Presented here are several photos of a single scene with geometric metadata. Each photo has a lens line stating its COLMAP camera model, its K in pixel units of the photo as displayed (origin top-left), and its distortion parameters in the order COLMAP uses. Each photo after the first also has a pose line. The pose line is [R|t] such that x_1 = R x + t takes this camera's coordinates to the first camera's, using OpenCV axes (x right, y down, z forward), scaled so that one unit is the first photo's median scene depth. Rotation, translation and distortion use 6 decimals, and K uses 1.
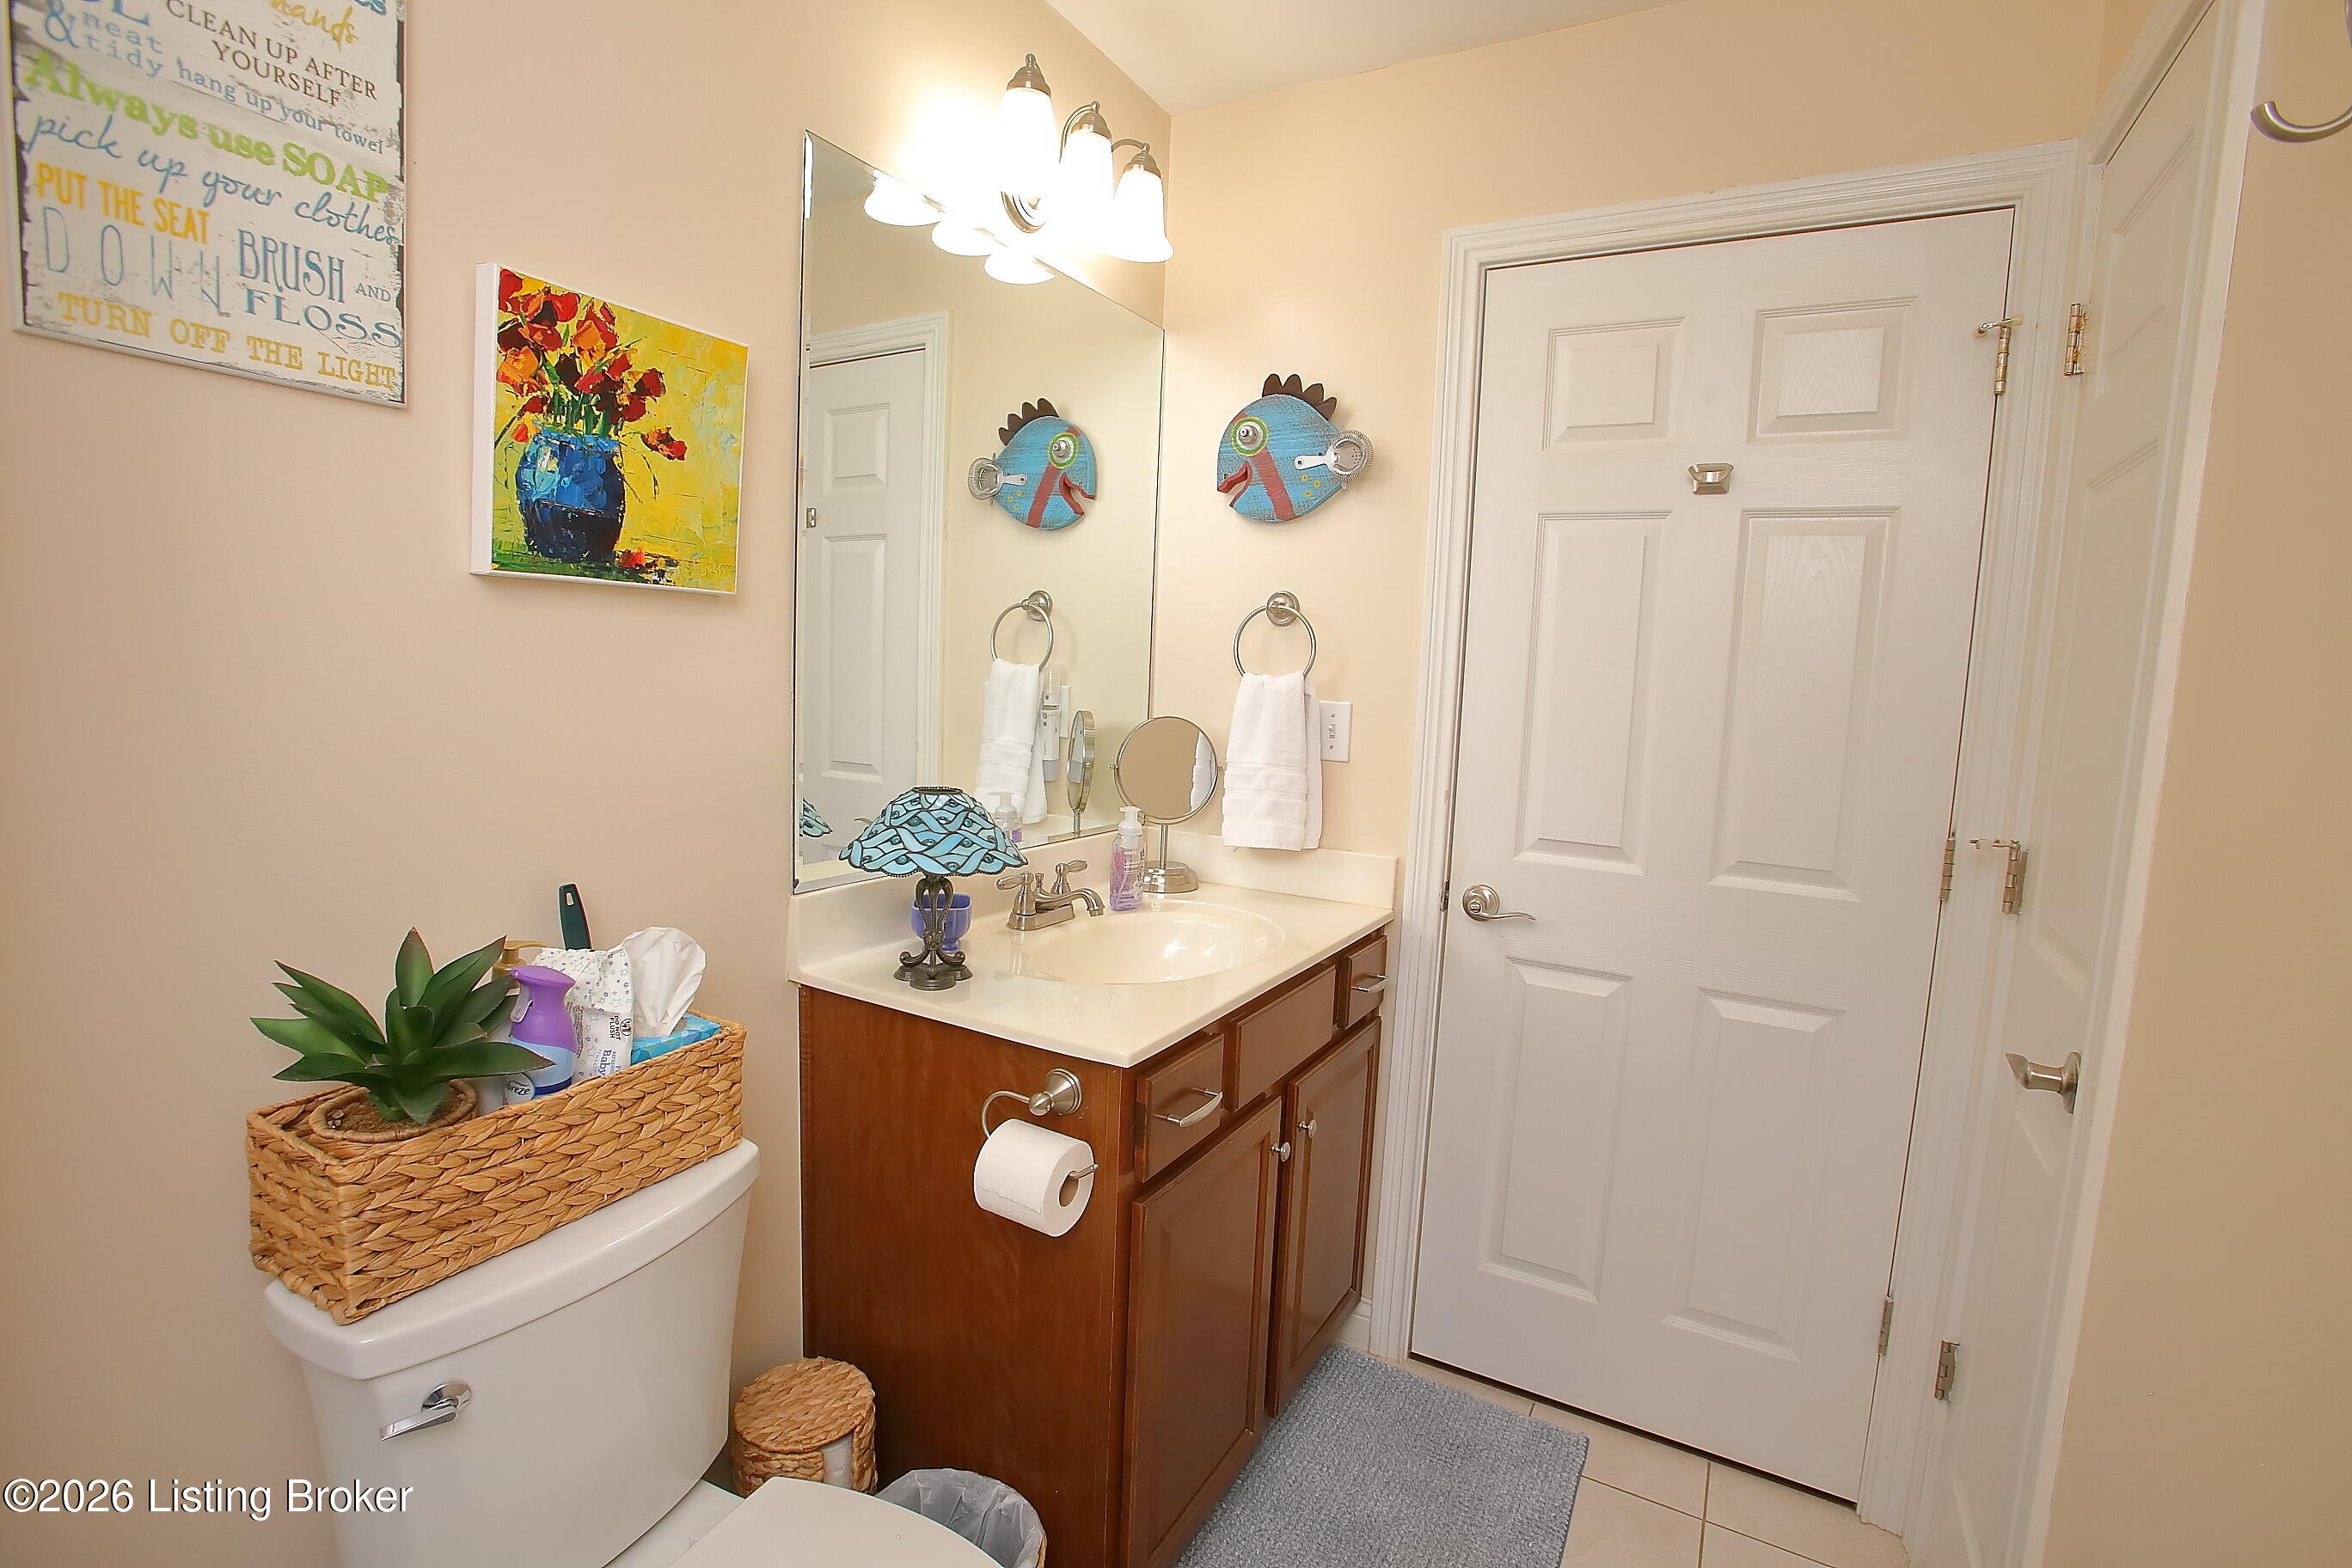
lens RADIAL K [[1076.6, 0, 1174.5], [0, 1076.6, 770.8], [0, 0, 1]] dist [-0.074900, 0.028619]
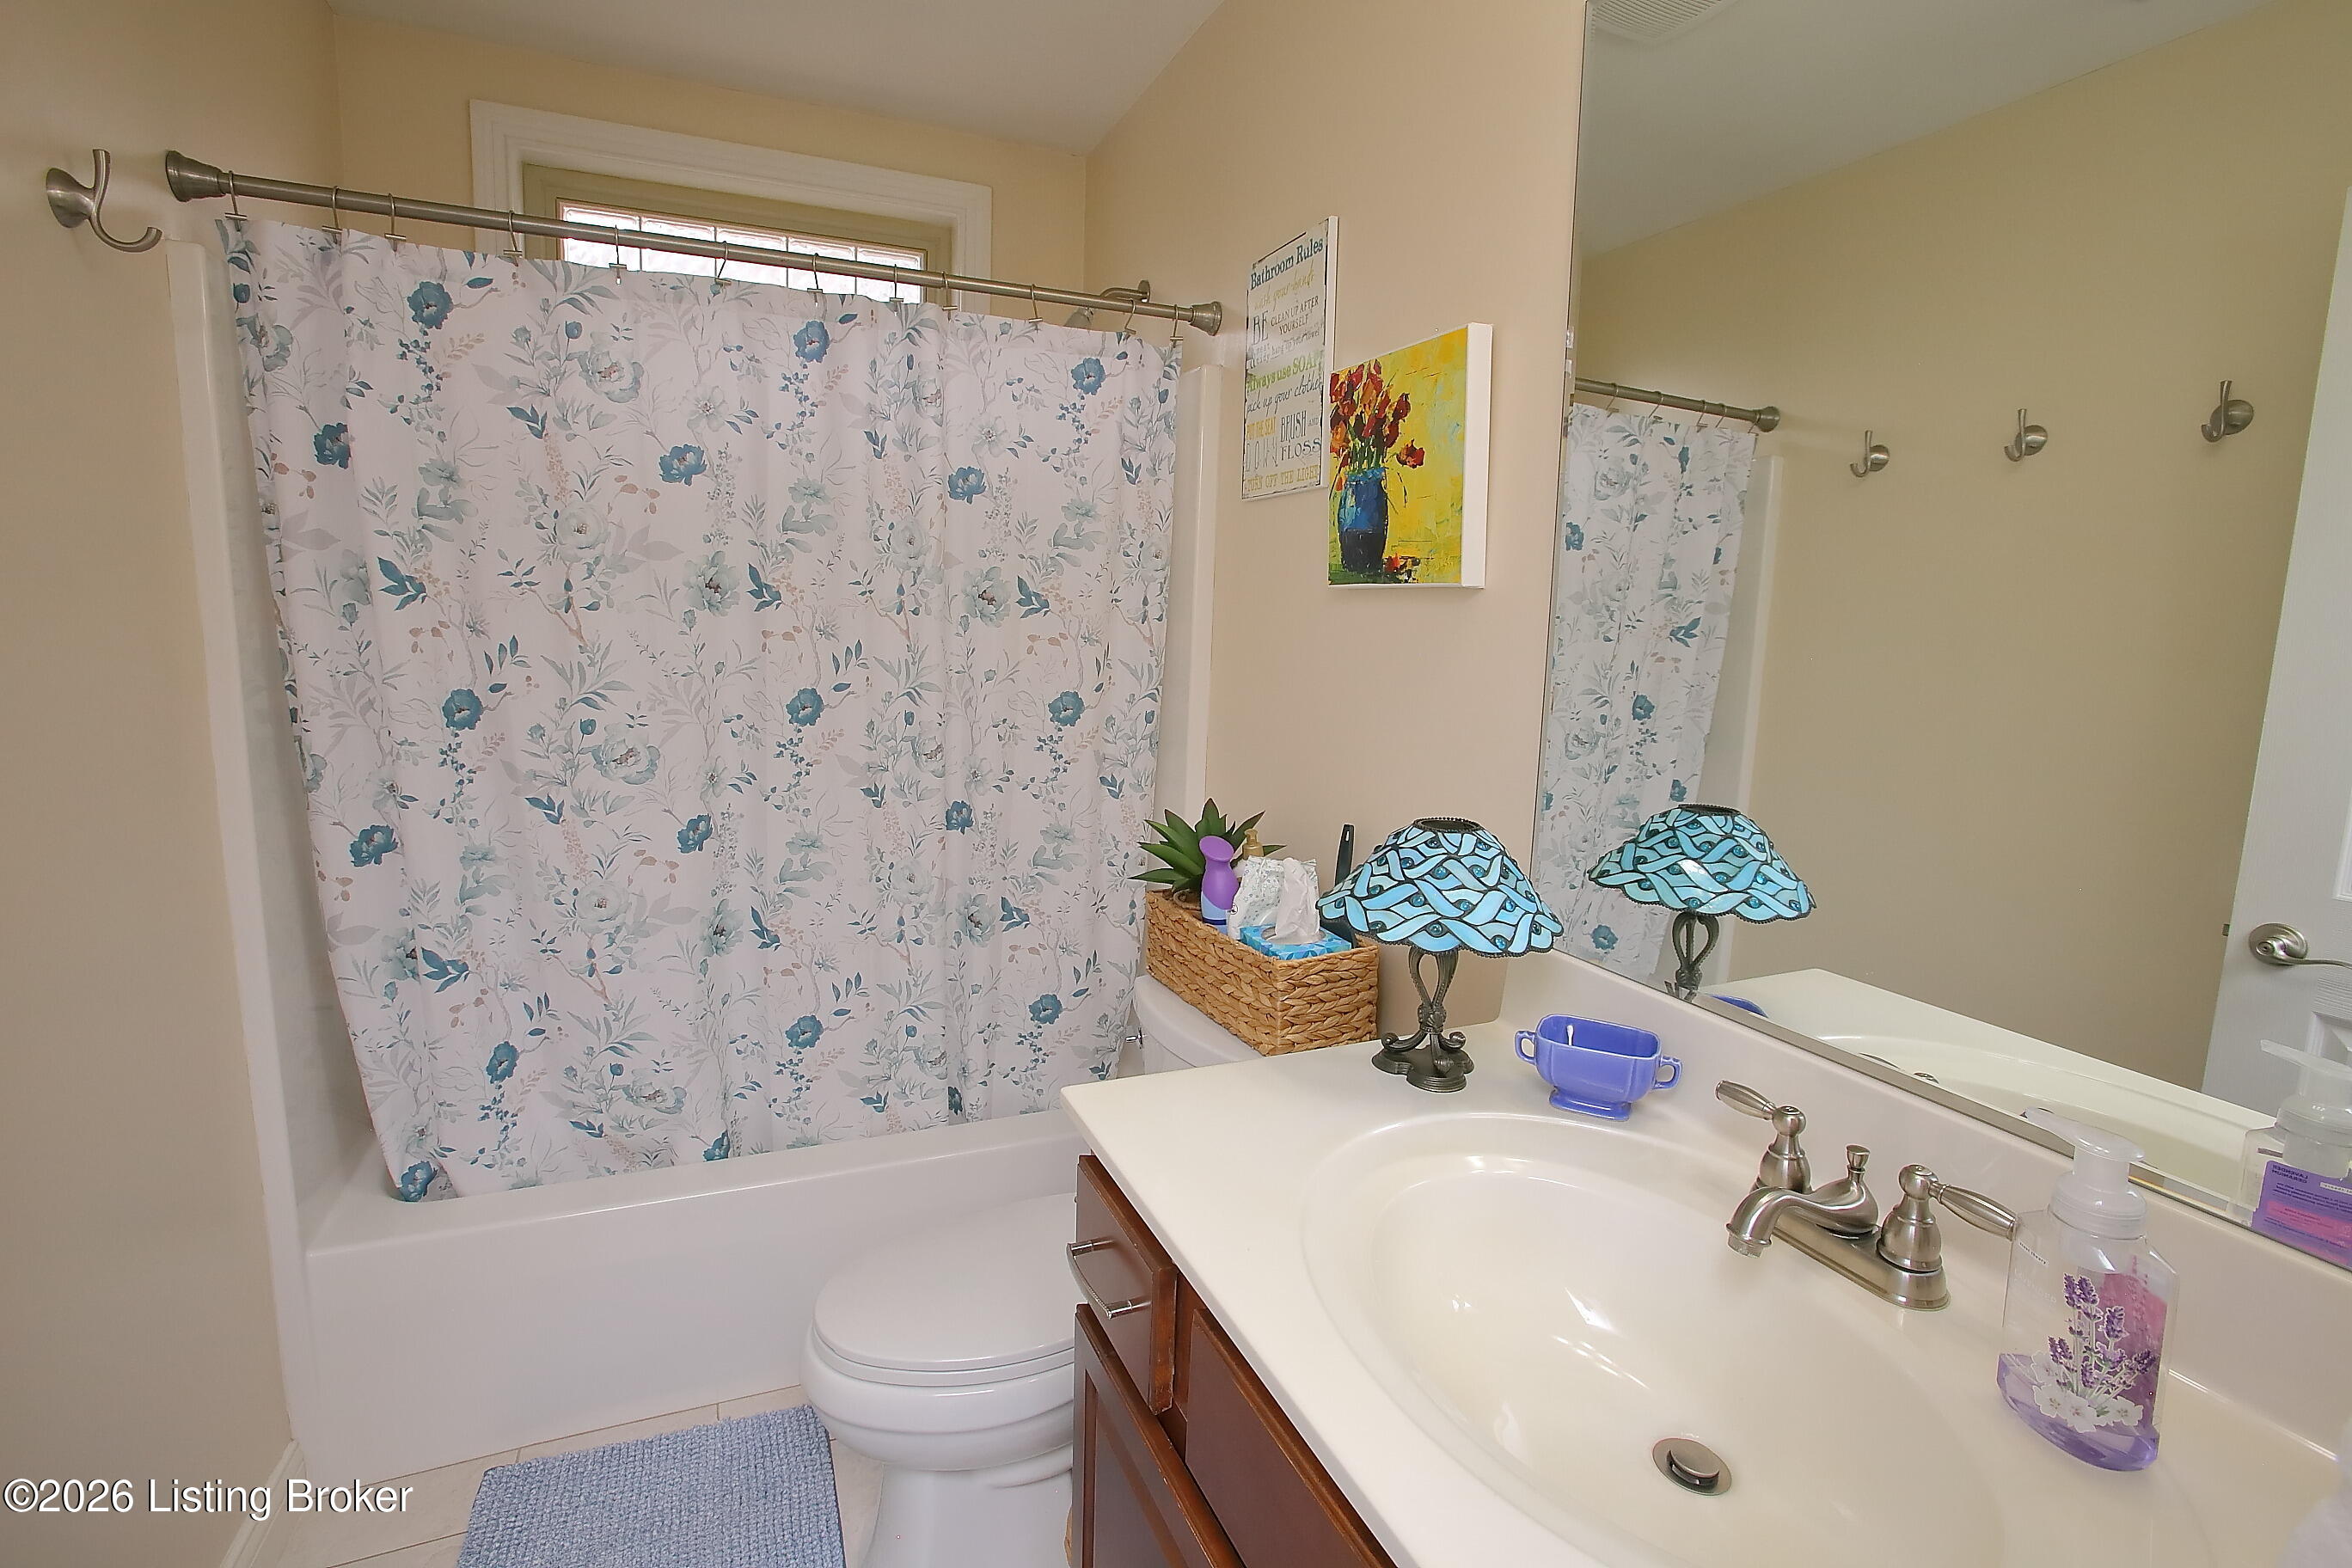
lens RADIAL K [[1076.6, 0, 1174.5], [0, 1076.6, 770.8], [0, 0, 1]] dist [-0.074900, 0.028619]
pose [[-0.599429, 0.049821, -0.798876, 0.625857], [-0.136734, 0.977017, 0.163528, -0.147384], [0.788663, 0.207257, -0.578840, 1.648743]]
